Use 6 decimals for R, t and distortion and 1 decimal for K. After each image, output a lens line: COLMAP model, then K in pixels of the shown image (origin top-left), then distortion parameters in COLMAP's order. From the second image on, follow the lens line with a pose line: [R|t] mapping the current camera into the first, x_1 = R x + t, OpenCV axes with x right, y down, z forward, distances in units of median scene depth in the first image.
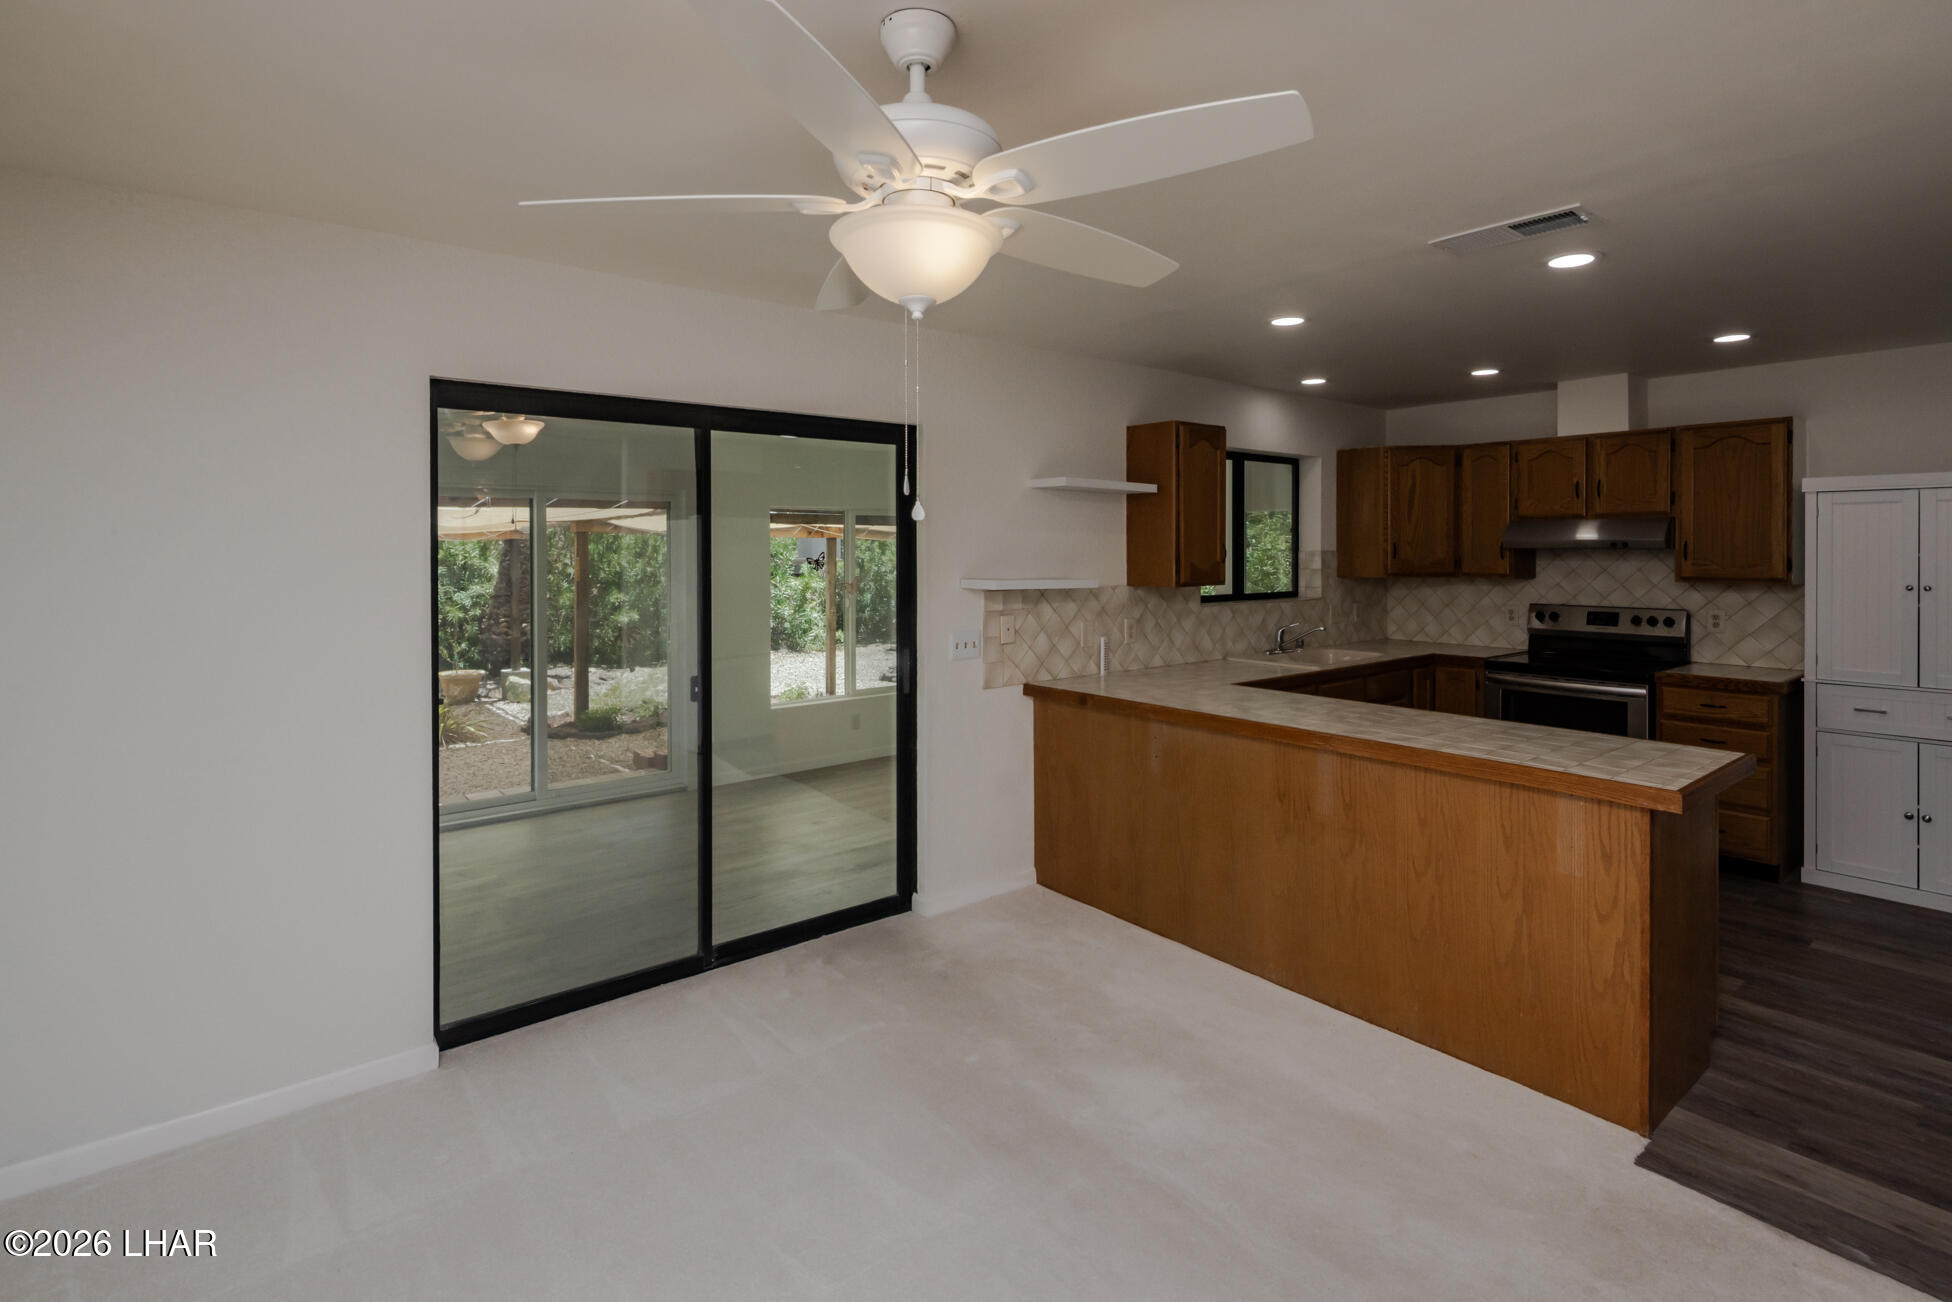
lens RADIAL K [[939.3, 0, 985.4], [0, 939.3, 550.5], [0, 0, 1]] dist [0.005391, -0.003781]
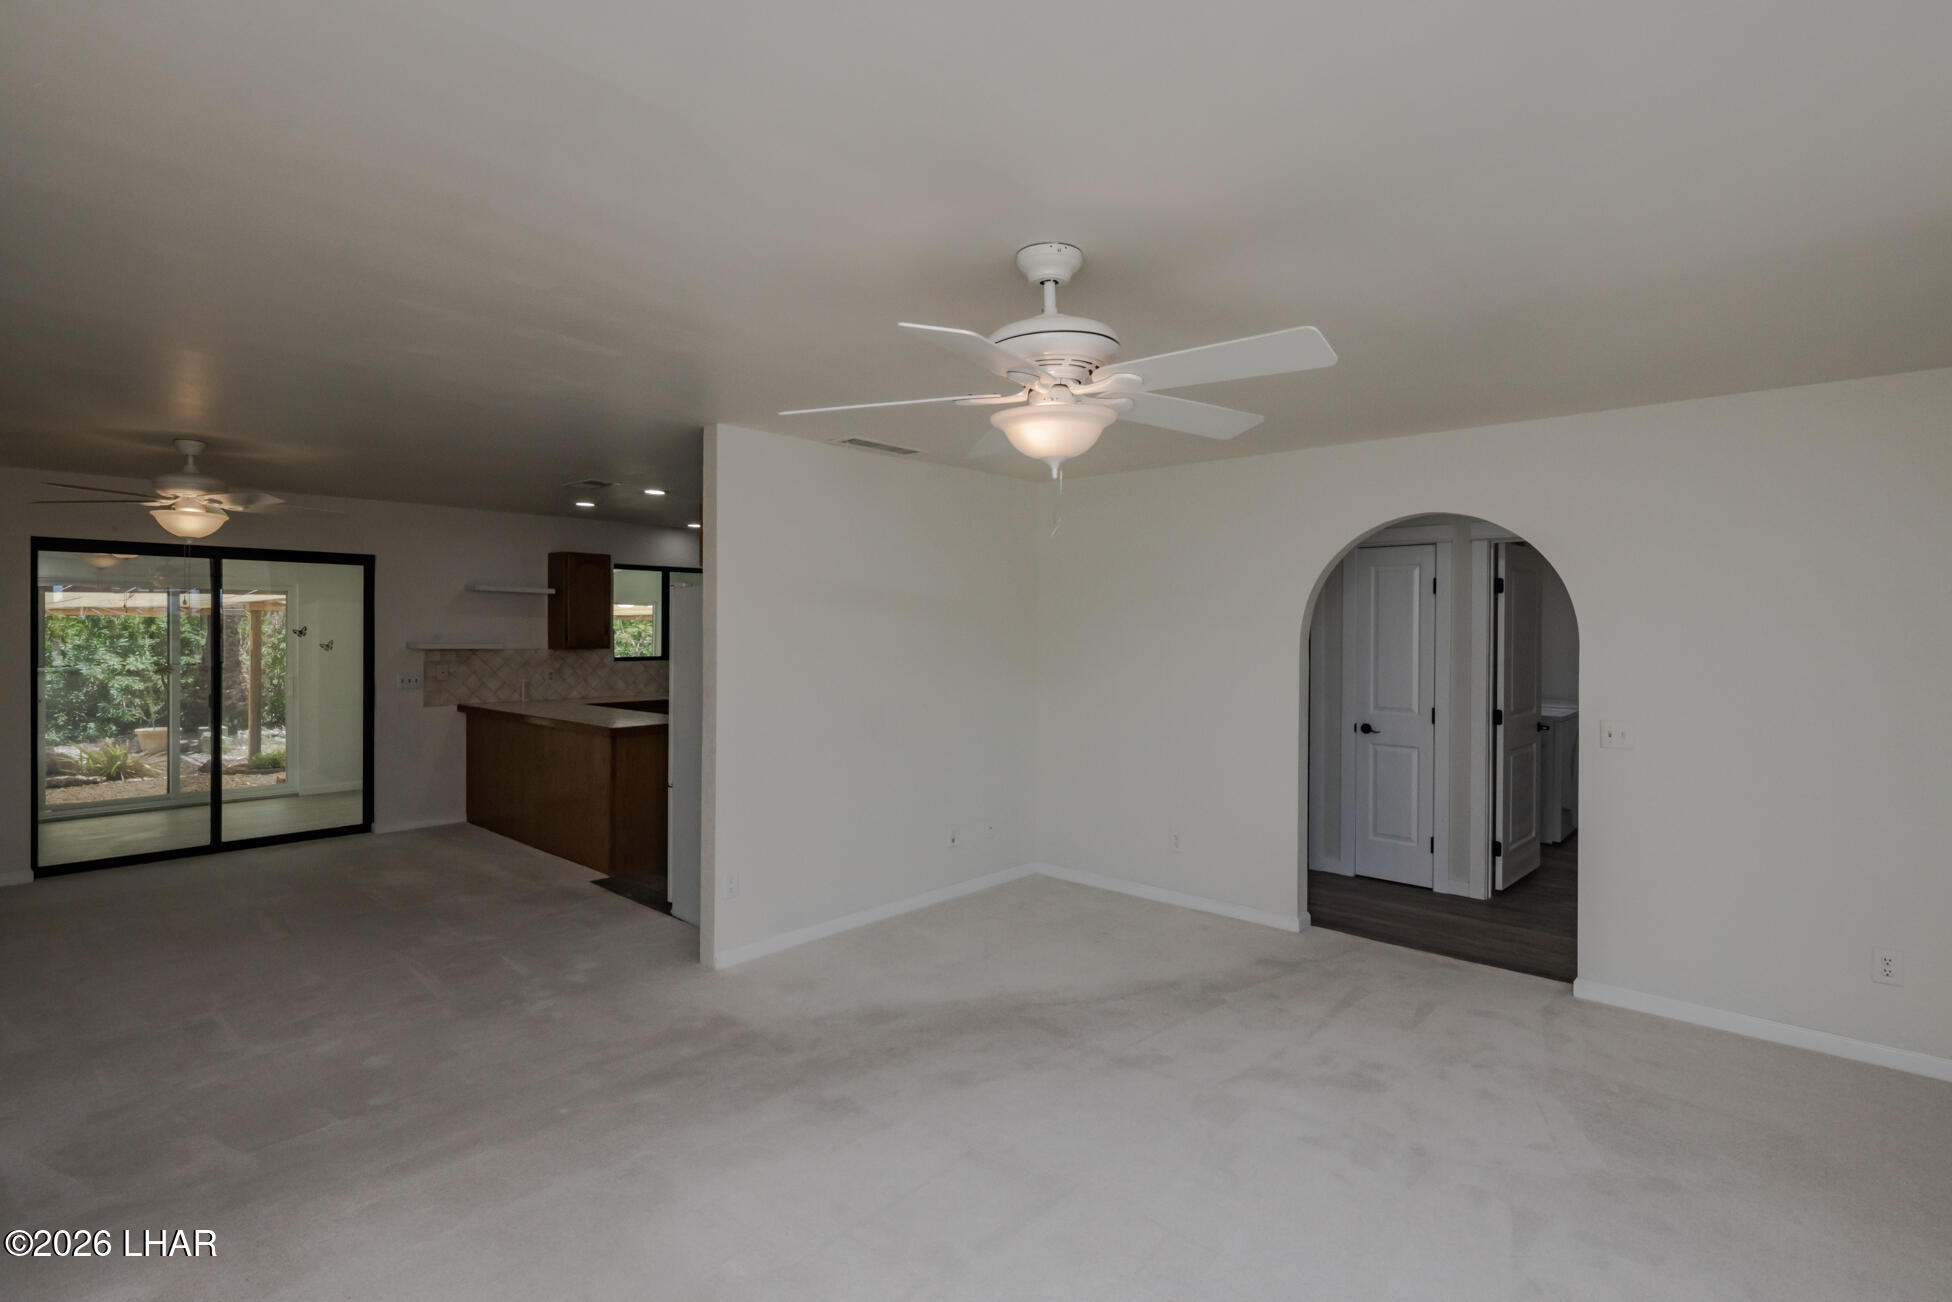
lens RADIAL K [[939.3, 0, 987.2], [0, 939.3, 637.1], [0, 0, 1]] dist [0.005391, -0.003781]
pose [[0.986361, 0.006741, 0.164458, 0.627489], [-0.008037, 0.999942, 0.007220, -0.001430], [-0.164400, -0.008444, 0.986358, -0.752871]]
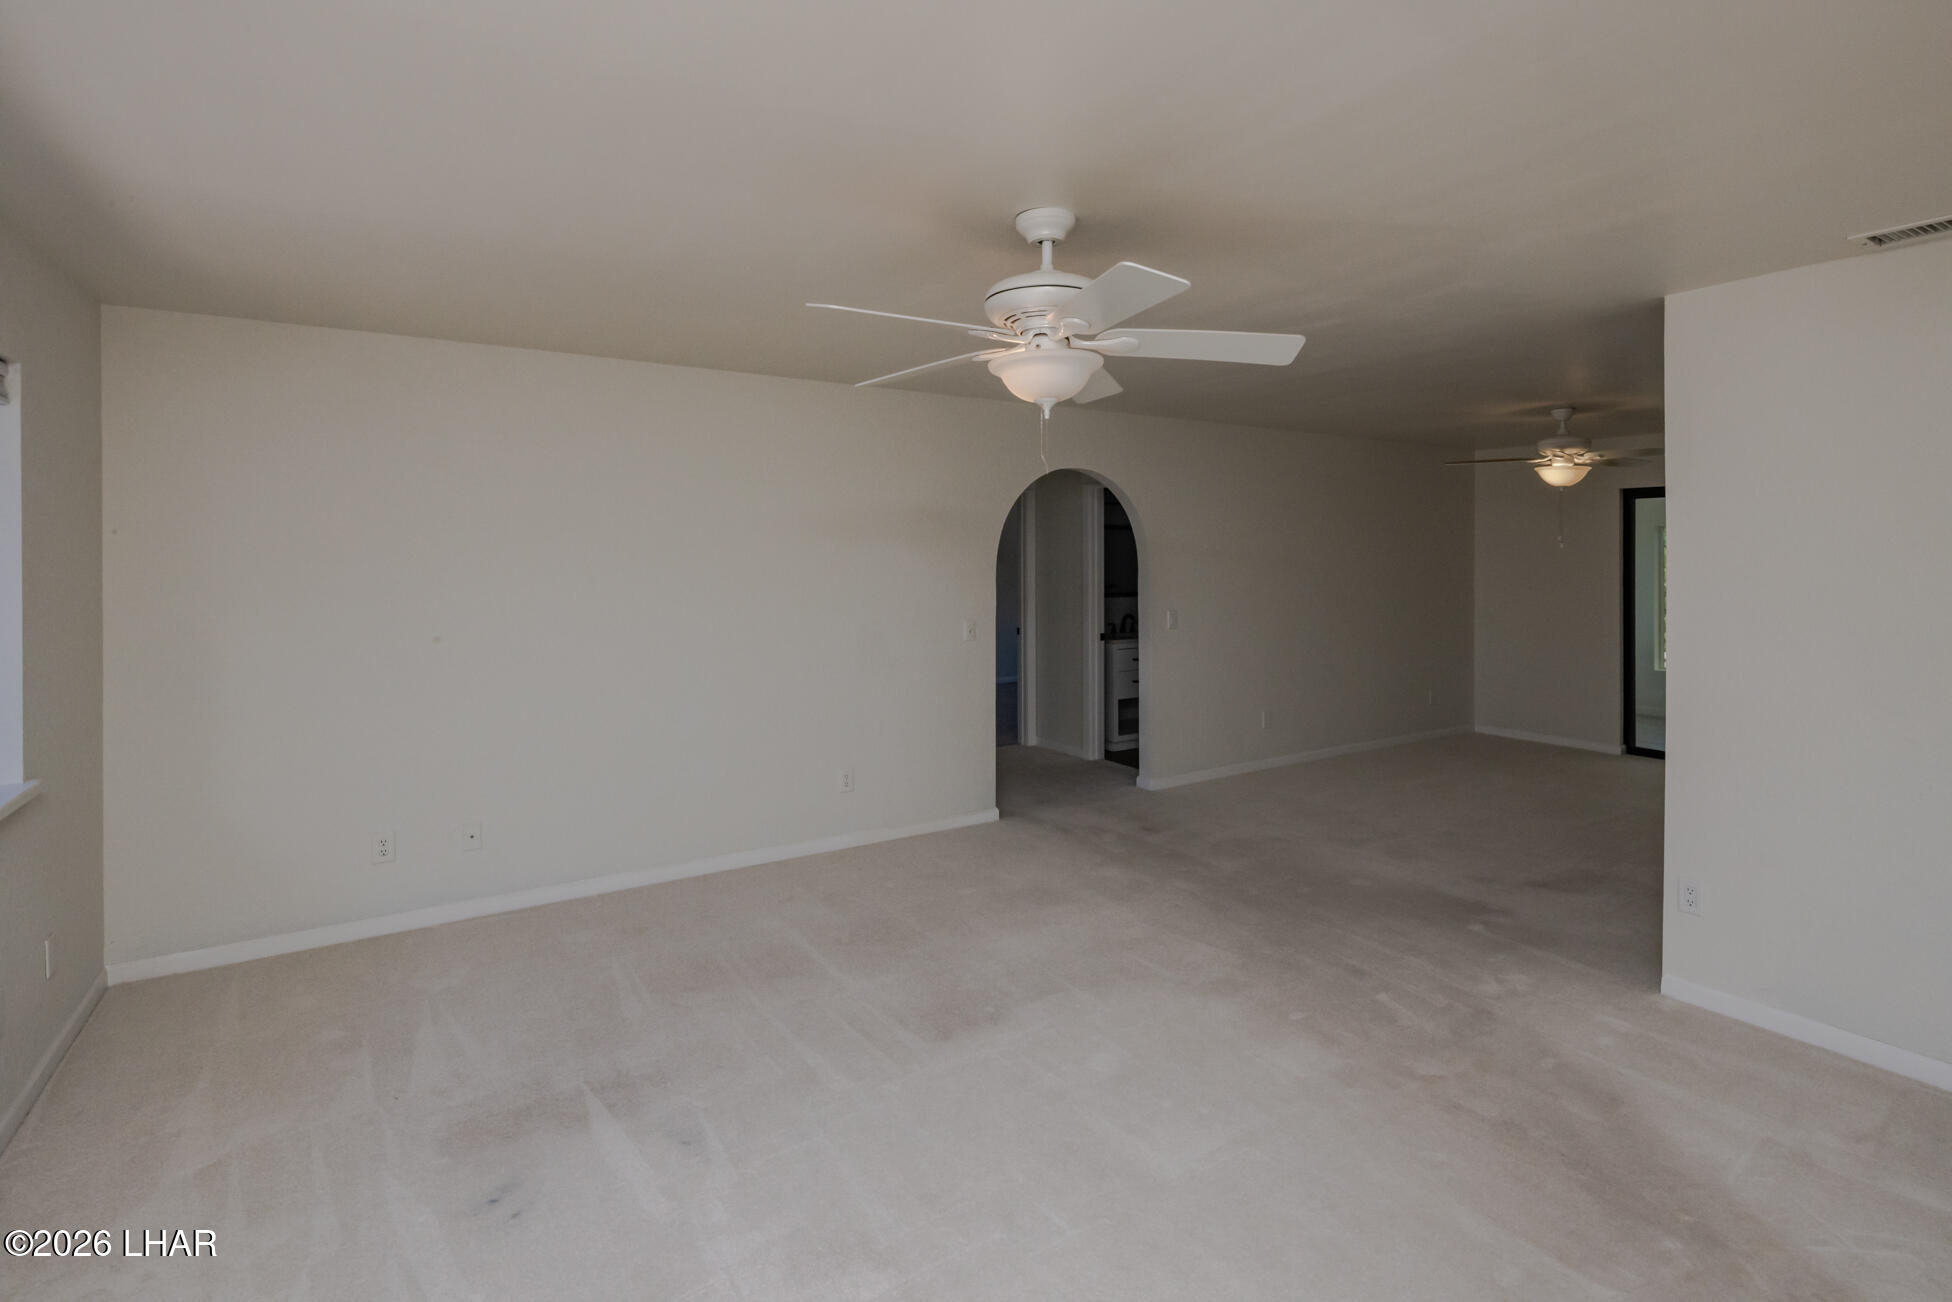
lens RADIAL K [[939.3, 0, 982.8], [0, 939.3, 558.9], [0, 0, 1]] dist [0.005391, -0.003781]
pose [[-0.106519, 0.005713, -0.994294, 1.255388], [-0.000119, 0.999983, 0.005759, -0.004188], [0.994311, 0.000731, -0.106516, -0.273024]]
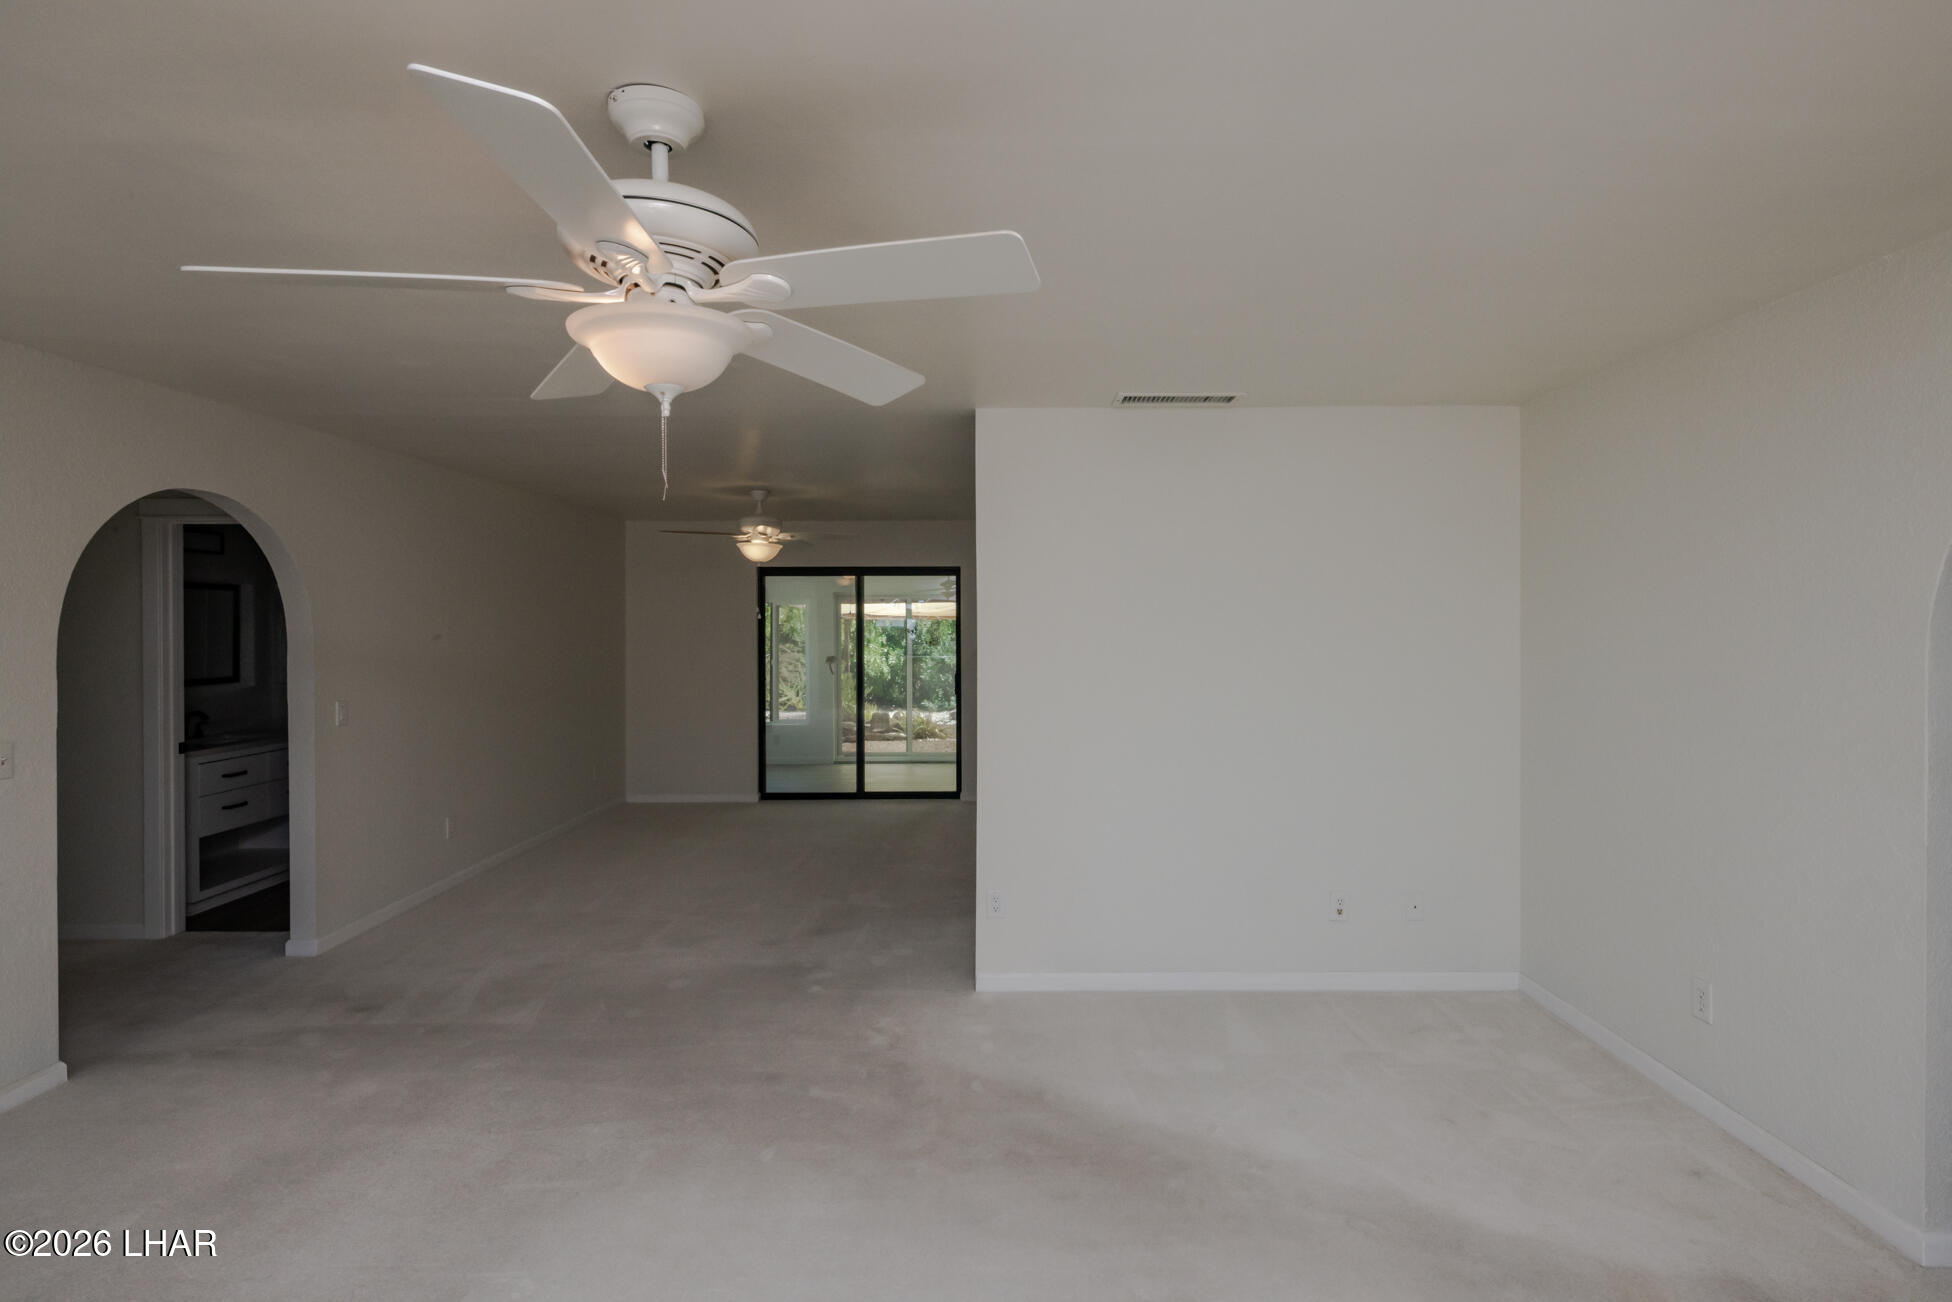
lens RADIAL K [[939.3, 0, 988.3], [0, 939.3, 639.2], [0, 0, 1]] dist [0.005391, -0.003781]
pose [[0.781731, 0.010603, -0.623525, 1.039122], [-0.001417, 0.999883, 0.015226, -0.003572], [0.623614, -0.011019, 0.781655, -0.484993]]
